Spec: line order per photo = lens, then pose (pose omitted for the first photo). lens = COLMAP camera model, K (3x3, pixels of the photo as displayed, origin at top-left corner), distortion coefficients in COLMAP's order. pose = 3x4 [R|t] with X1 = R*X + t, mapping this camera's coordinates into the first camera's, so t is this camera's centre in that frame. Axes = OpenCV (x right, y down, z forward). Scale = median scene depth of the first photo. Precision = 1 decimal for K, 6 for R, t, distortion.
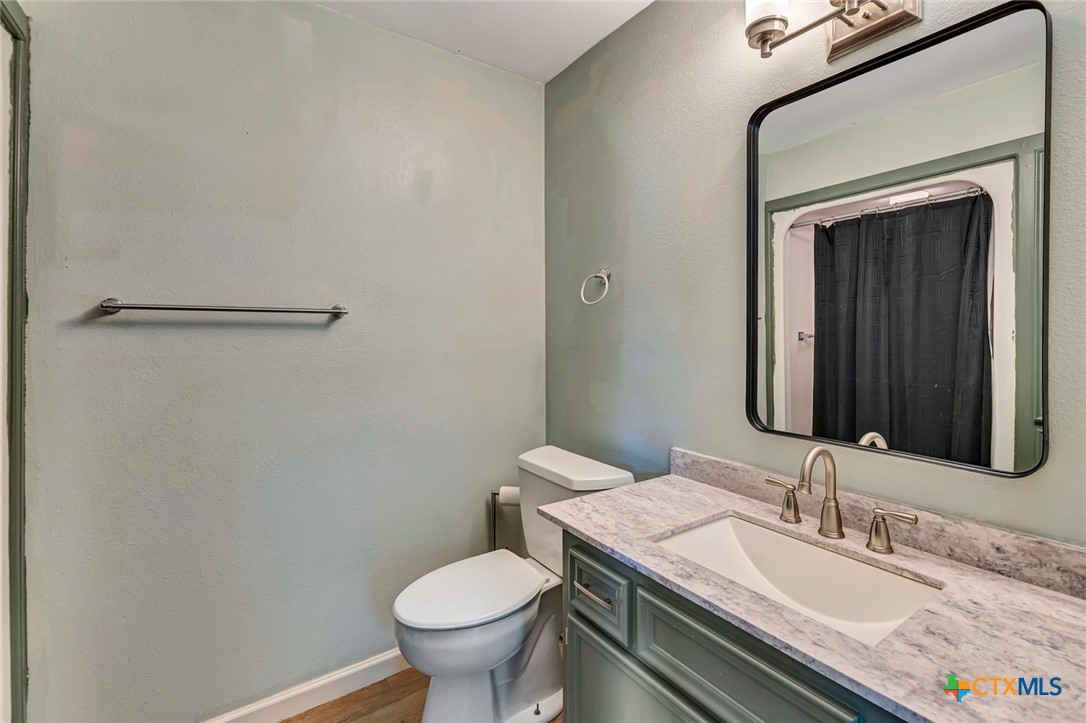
lens RADIAL K [[492.2, 0, 540.5], [0, 492.2, 331.3], [0, 0, 1]] dist [-0.000436, -0.000713]
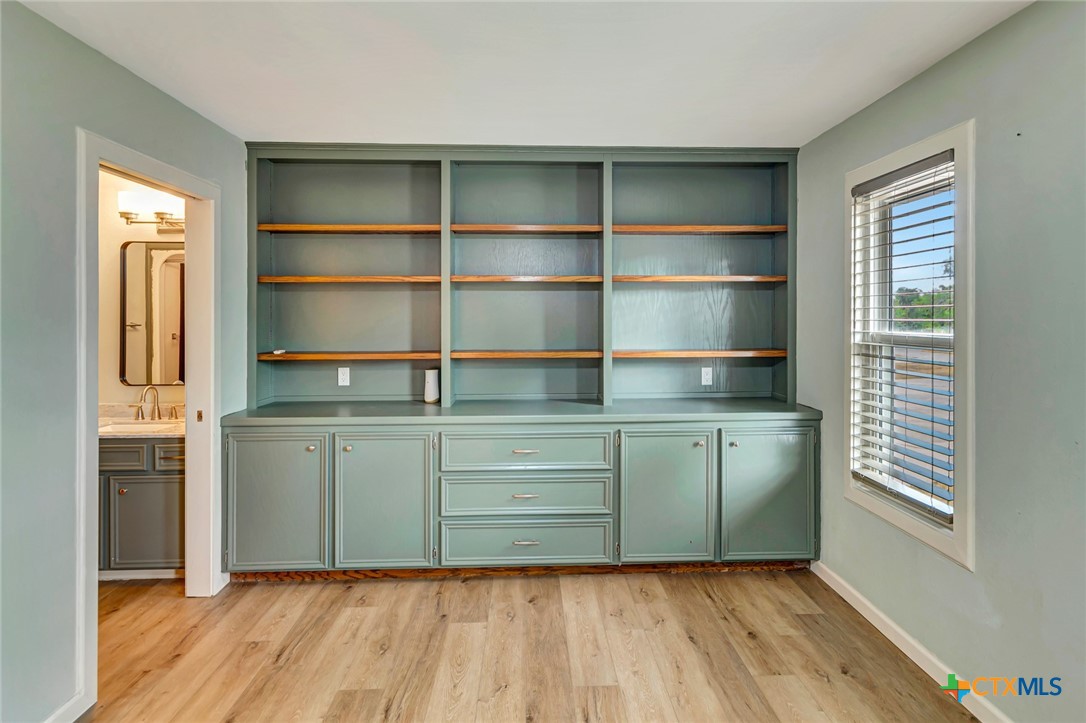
lens RADIAL K [[574.1, 0, 546.0], [0, 574.1, 314.9], [0, 0, 1]] dist [0.000285, -0.000019]
pose [[0.541744, 0.009801, 0.840486, -0.301177], [-0.001539, 0.999942, -0.010668, -0.038173], [-0.840542, 0.004486, 0.541728, -0.851035]]
